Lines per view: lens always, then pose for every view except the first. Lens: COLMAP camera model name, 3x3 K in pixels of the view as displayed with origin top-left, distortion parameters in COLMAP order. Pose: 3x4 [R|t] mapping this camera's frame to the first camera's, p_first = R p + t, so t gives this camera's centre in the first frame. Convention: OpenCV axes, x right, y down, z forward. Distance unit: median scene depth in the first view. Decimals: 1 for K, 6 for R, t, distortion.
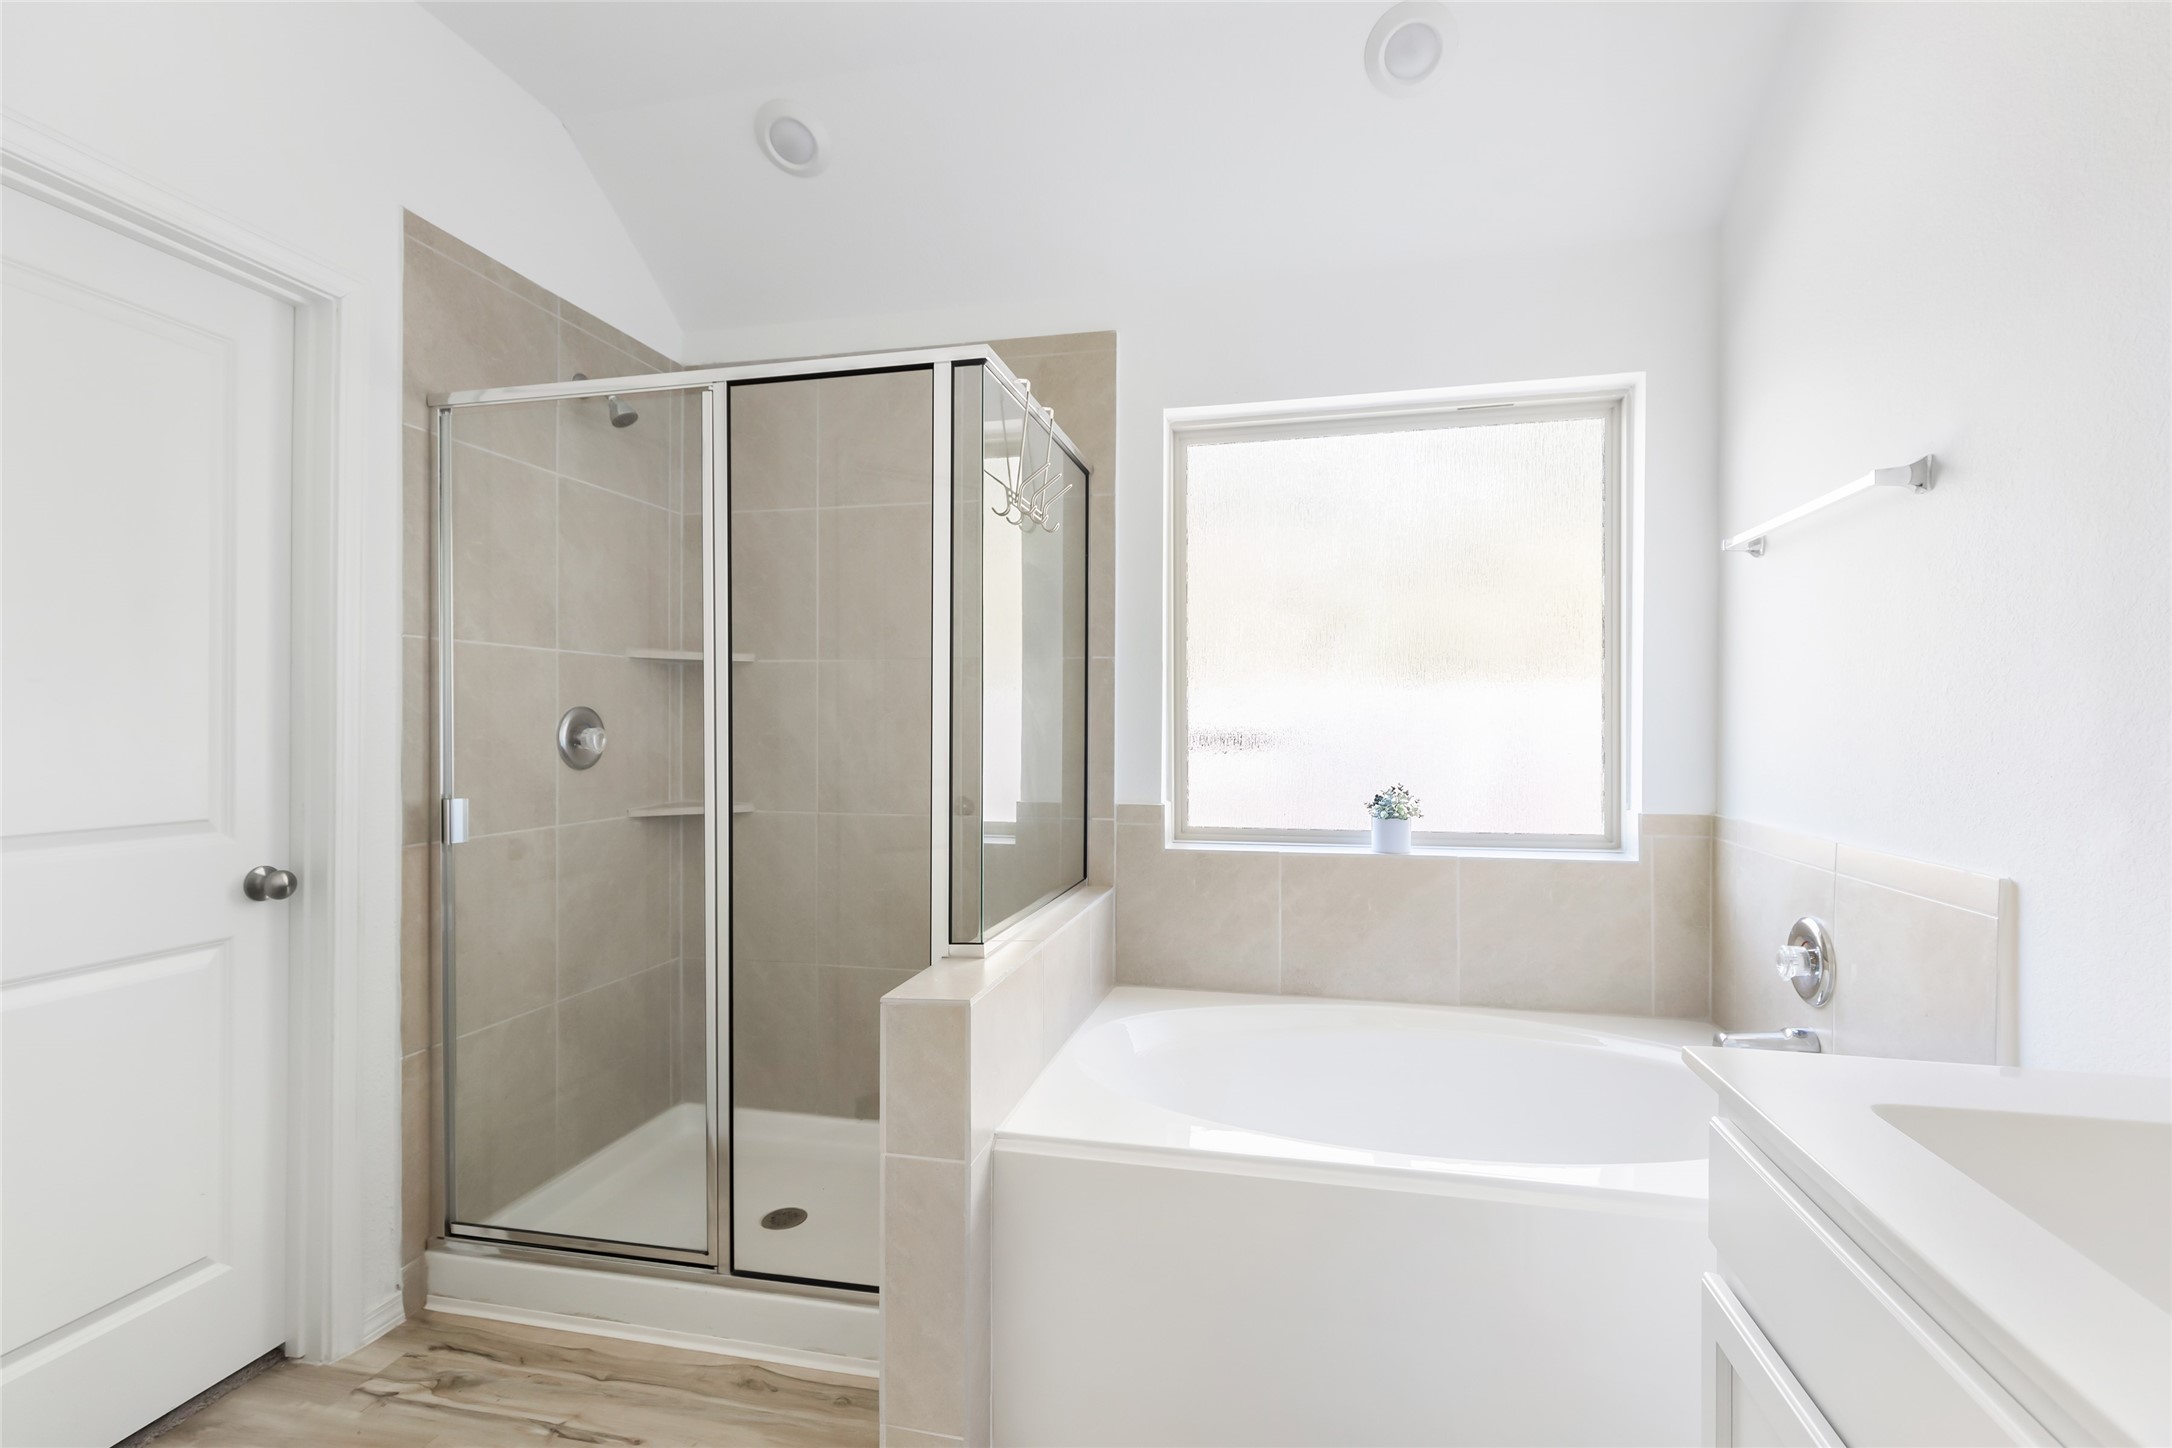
lens RADIAL K [[1002.9, 0, 1086.0], [0, 1002.9, 724.0], [0, 0, 1]] dist [-0.000177, -0.000012]
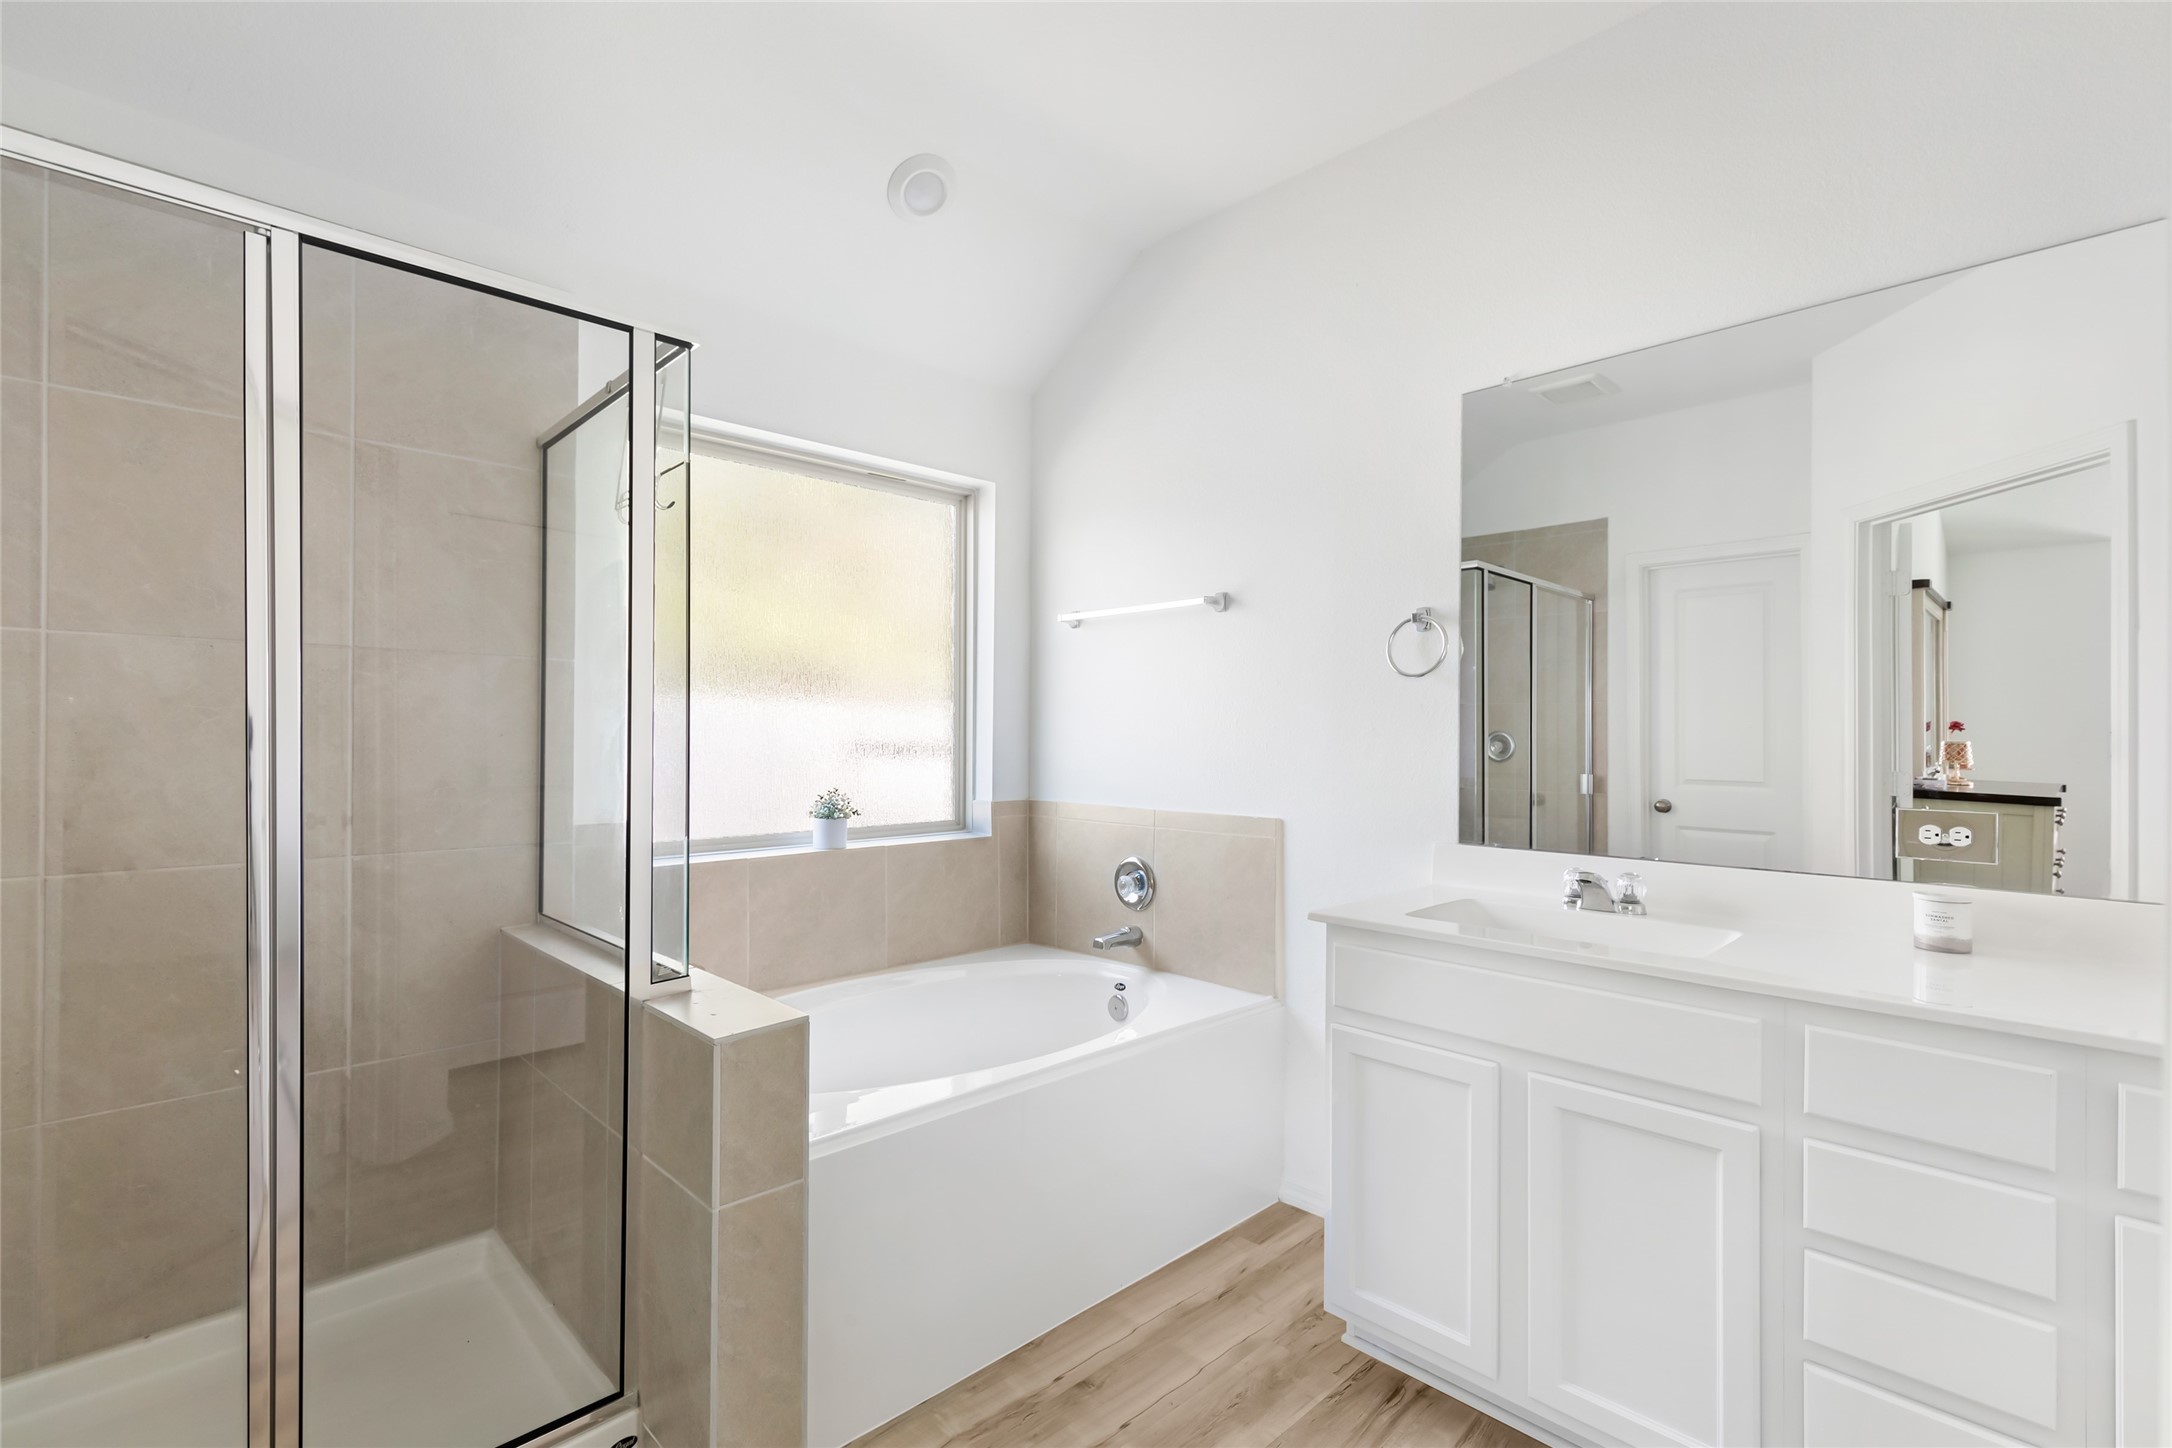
lens RADIAL K [[1002.9, 0, 1086.0], [0, 1002.9, 724.0], [0, 0, 1]] dist [-0.000177, -0.000012]
pose [[0.532076, 0.011525, 0.846618, -0.536809], [-0.005418, 0.999933, -0.010207, -0.003756], [-0.846680, 0.000844, 0.532102, 0.154403]]
